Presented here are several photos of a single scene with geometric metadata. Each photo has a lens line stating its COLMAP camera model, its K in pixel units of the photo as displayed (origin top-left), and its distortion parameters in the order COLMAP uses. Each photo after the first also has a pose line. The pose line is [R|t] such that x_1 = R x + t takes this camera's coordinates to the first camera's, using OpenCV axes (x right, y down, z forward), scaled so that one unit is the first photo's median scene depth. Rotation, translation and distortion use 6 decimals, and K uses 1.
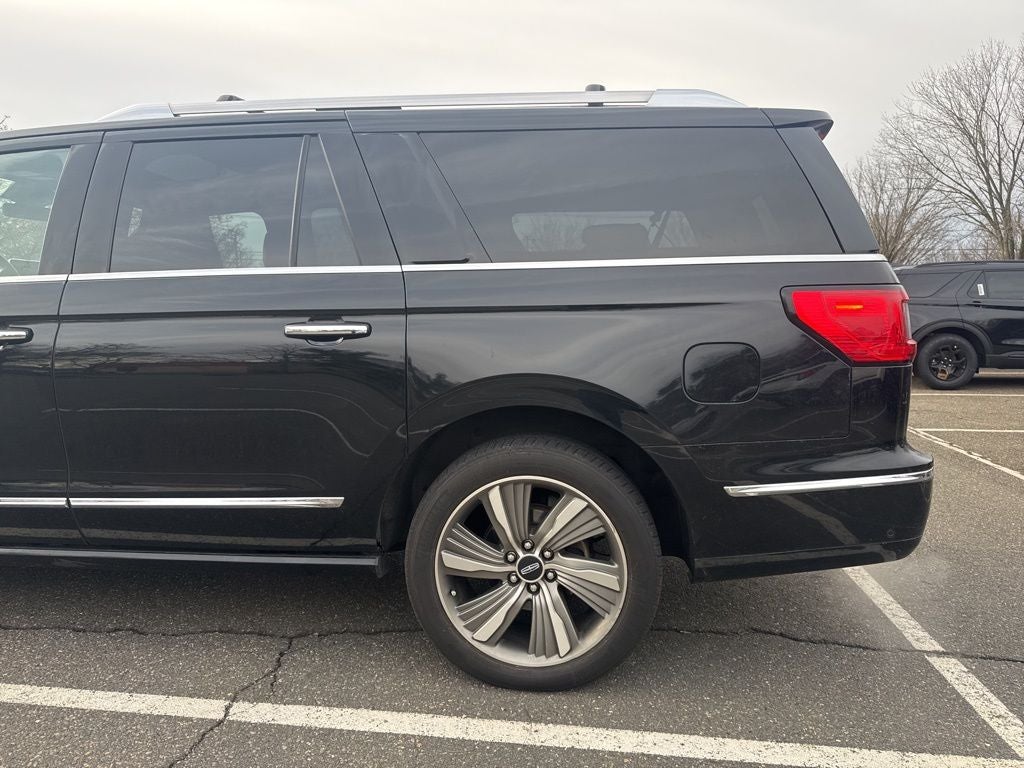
lens RADIAL K [[715.5, 0, 512.0], [0, 715.5, 384.0], [0, 0, 1]] dist [0.065422, -0.084413]
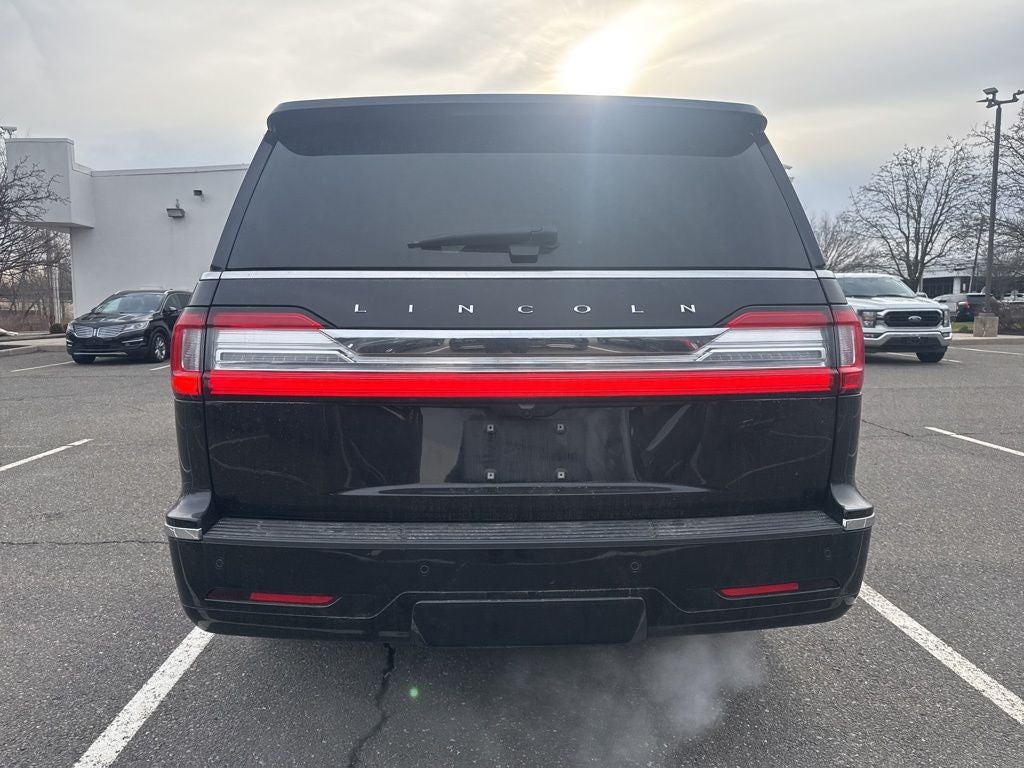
lens RADIAL K [[715.5, 0, 512.0], [0, 715.5, 384.0], [0, 0, 1]] dist [0.065422, -0.084413]
pose [[0.164157, 0.102743, -0.981069, 1.421966], [-0.104867, 0.990743, 0.086209, -0.153550], [0.980844, 0.088730, 0.173412, 1.201585]]
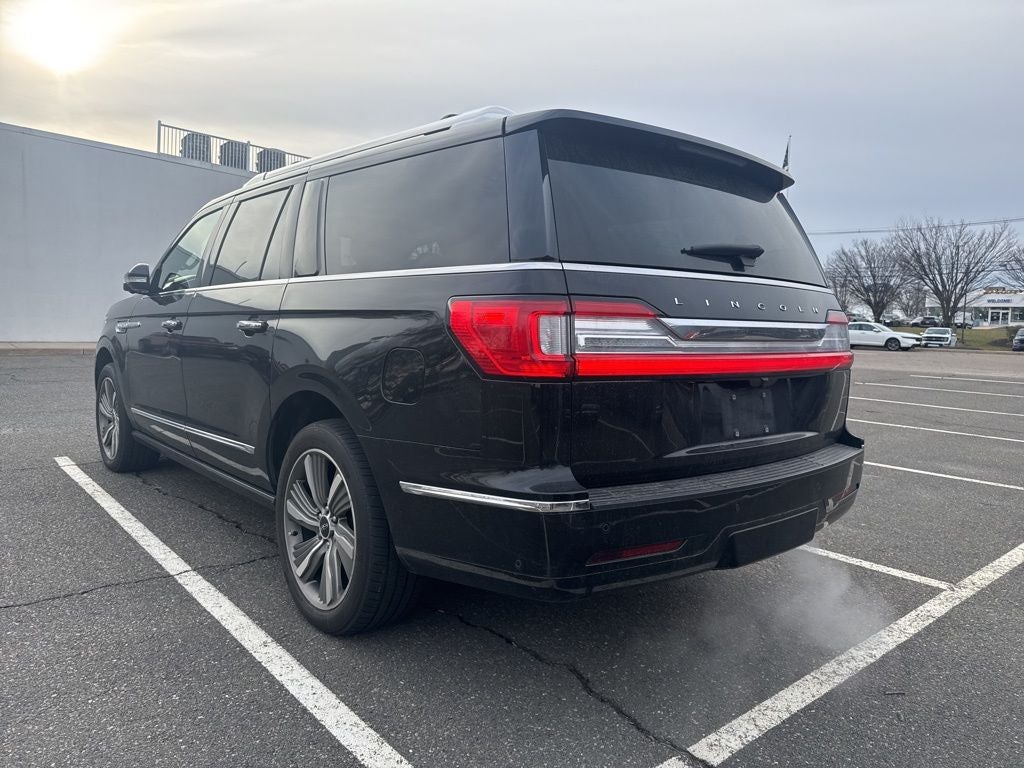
lens RADIAL K [[715.5, 0, 512.0], [0, 715.5, 384.0], [0, 0, 1]] dist [0.065422, -0.084413]
pose [[0.737027, 0.079156, -0.671212, 1.090103], [-0.097851, 0.995152, 0.009912, -0.026920], [0.668742, 0.058373, 0.741199, 0.306372]]
